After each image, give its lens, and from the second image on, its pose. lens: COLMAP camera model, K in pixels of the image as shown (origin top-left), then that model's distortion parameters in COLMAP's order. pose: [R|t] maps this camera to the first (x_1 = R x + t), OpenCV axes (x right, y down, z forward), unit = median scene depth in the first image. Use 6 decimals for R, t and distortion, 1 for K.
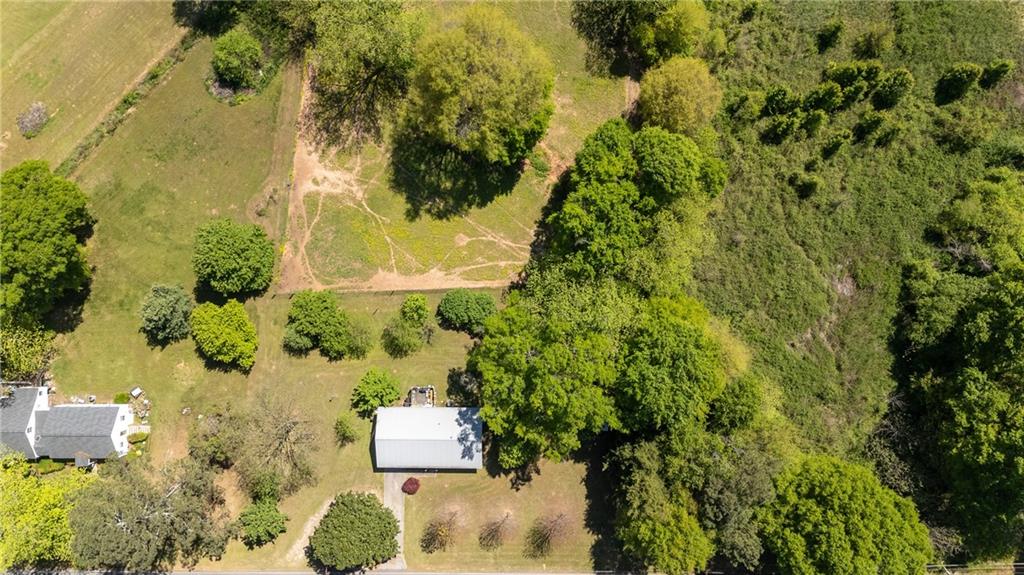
lens RADIAL K [[769.4, 0, 511.5], [0, 769.4, 275.1], [0, 0, 1]] dist [0.074760, -0.076560]
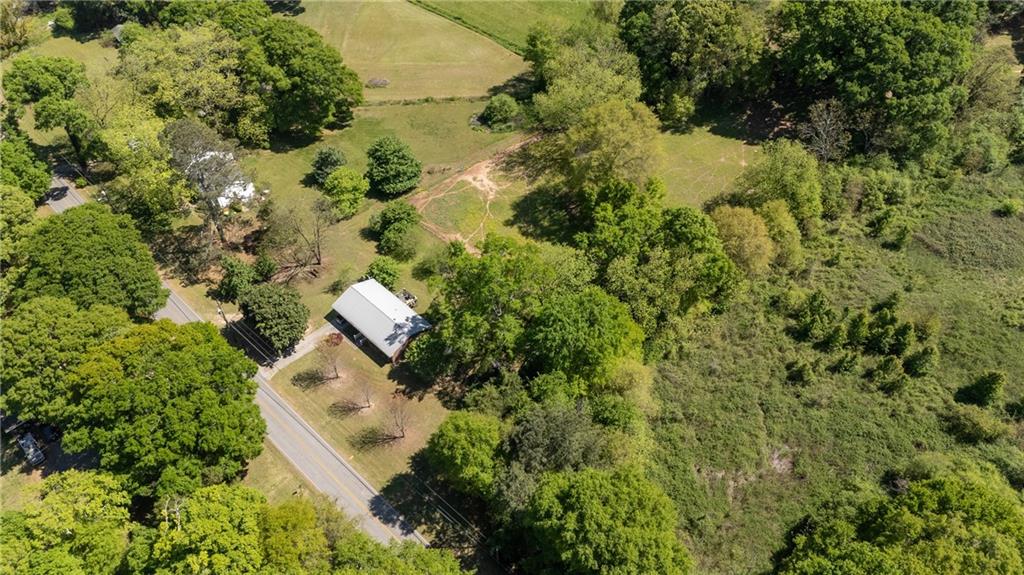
lens RADIAL K [[769.4, 0, 511.5], [0, 769.4, 275.1], [0, 0, 1]] dist [0.074760, -0.076560]
pose [[0.714035, 0.509398, -0.480278, 0.522325], [-0.700043, 0.528948, -0.479742, 0.567813], [0.009662, 0.678769, 0.734289, 0.137891]]
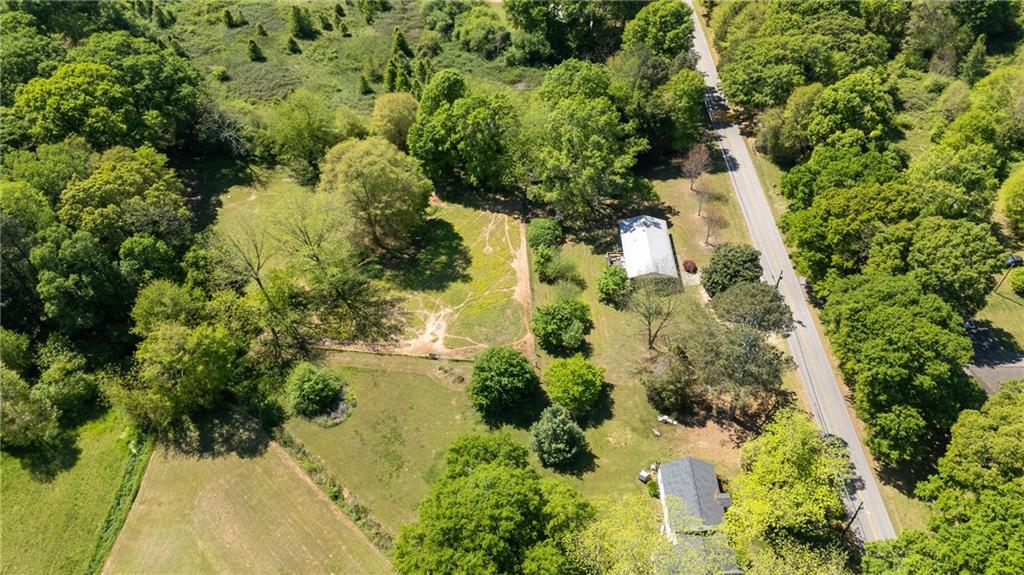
lens RADIAL K [[769.4, 0, 511.5], [0, 769.4, 275.1], [0, 0, 1]] dist [0.074760, -0.076560]
pose [[-0.009851, -0.683584, 0.729806, -1.009071], [0.999878, -0.015609, -0.001125, -0.006985], [0.012160, 0.729705, 0.683654, 0.176274]]
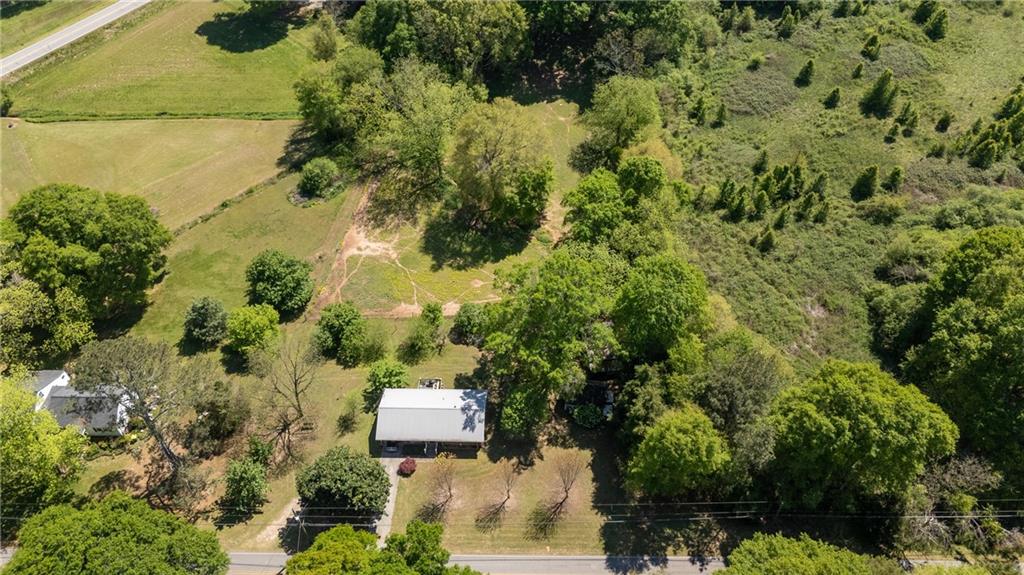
lens RADIAL K [[769.4, 0, 511.5], [0, 769.4, 275.1], [0, 0, 1]] dist [0.074760, -0.076560]
pose [[0.999476, 0.021088, -0.024552, 0.015971], [-0.032177, 0.729175, -0.683570, 0.736094], [0.003488, 0.684002, 0.729472, 0.148683]]
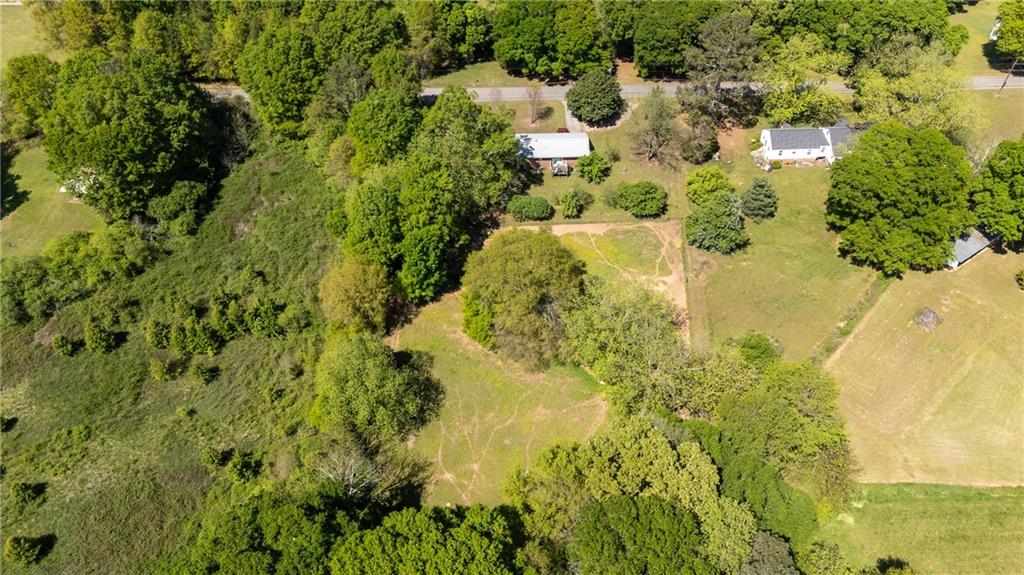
lens RADIAL K [[769.4, 0, 511.5], [0, 769.4, 275.1], [0, 0, 1]] dist [0.074760, -0.076560]
pose [[-0.999108, 0.042223, -0.000955, -0.017824], [-0.030140, -0.697003, 0.716434, -0.963390], [0.029584, 0.715824, 0.697654, 0.159888]]
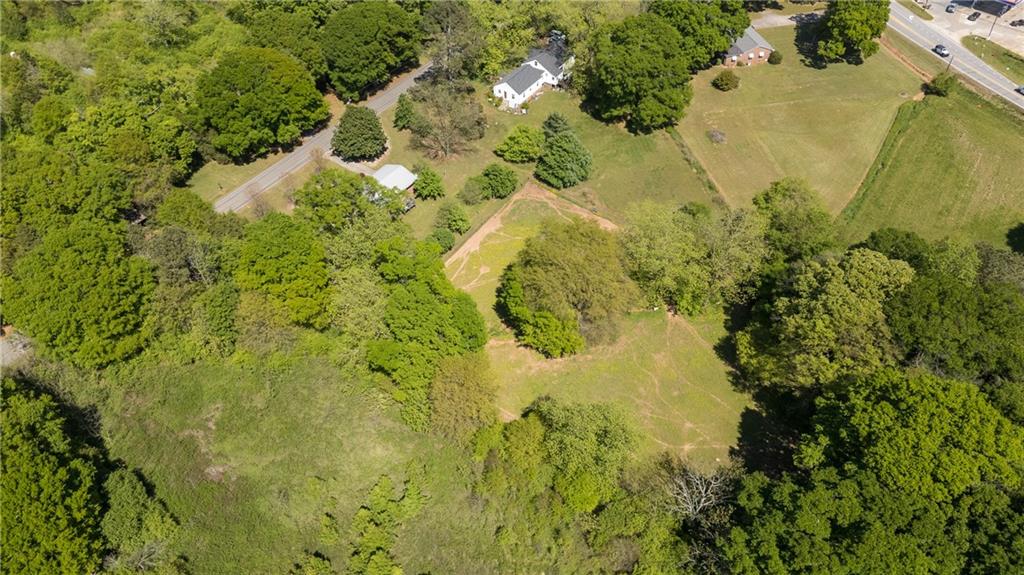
lens RADIAL K [[769.4, 0, 511.5], [0, 769.4, 275.1], [0, 0, 1]] dist [0.074760, -0.076560]
pose [[-0.555462, 0.597270, -0.578559, 0.627503], [-0.830971, -0.372931, 0.412806, -0.593440], [0.030795, 0.710064, 0.703464, 0.144007]]
